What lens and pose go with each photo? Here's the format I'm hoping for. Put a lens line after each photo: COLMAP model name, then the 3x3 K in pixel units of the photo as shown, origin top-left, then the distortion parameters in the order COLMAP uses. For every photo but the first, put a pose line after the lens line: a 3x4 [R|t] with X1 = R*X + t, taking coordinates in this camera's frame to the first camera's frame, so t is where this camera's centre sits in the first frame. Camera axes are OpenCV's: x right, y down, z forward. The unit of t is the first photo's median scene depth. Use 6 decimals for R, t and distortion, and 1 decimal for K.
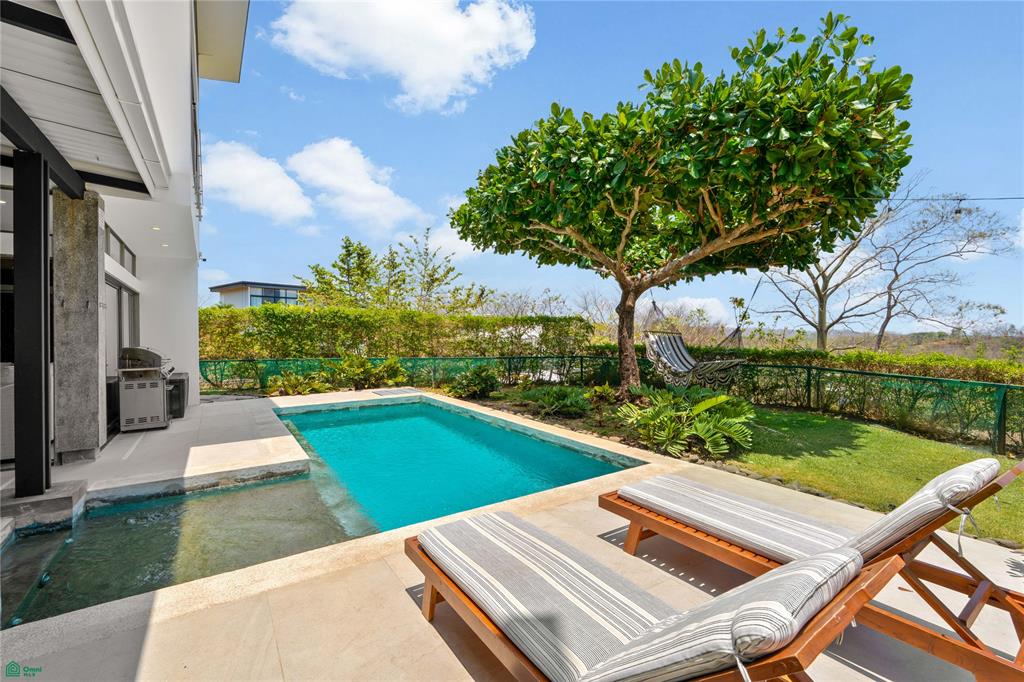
lens RADIAL K [[448.0, 0, 517.4], [0, 448.0, 343.8], [0, 0, 1]] dist [-0.001234, -0.000916]
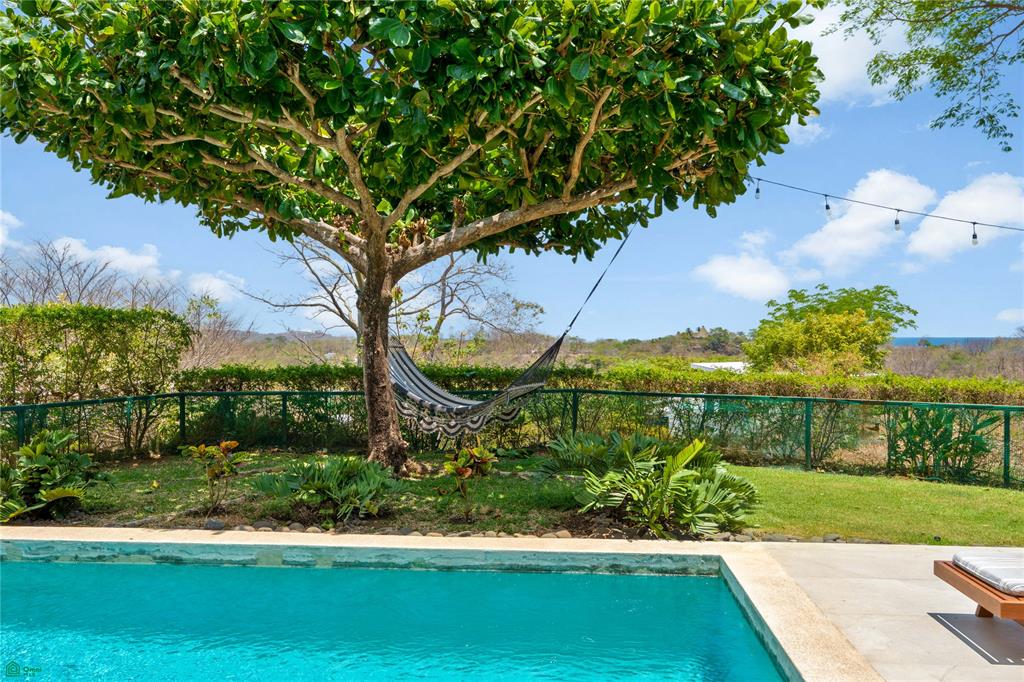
lens RADIAL K [[774.7, 0, 513.9], [0, 774.7, 340.4], [0, 0, 1]] dist [0.008222, -0.009899]
pose [[0.634307, -0.008085, 0.773039, -0.385582], [0.023121, 0.999696, -0.008517, -0.019861], [-0.772735, 0.023276, 0.634302, 0.266542]]
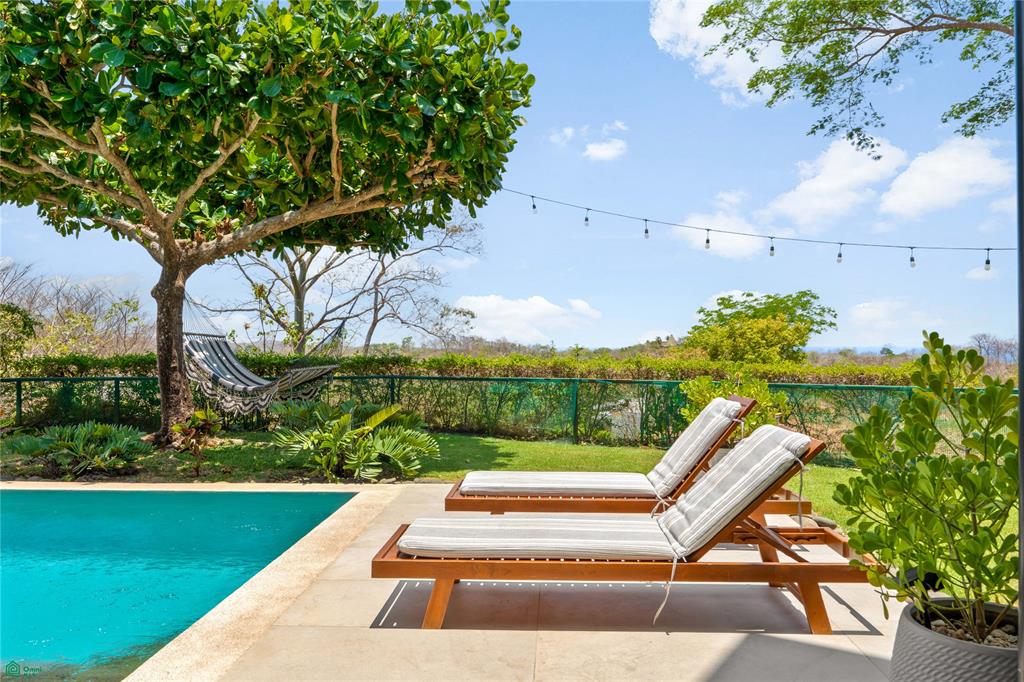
lens RADIAL K [[774.7, 0, 504.9], [0, 774.7, 335.0], [0, 0, 1]] dist [0.008222, -0.009899]
pose [[0.618189, 0.006611, 0.786002, -0.308278], [0.023853, 0.999346, -0.027166, 0.020228], [-0.785667, 0.035543, 0.617627, -0.014094]]
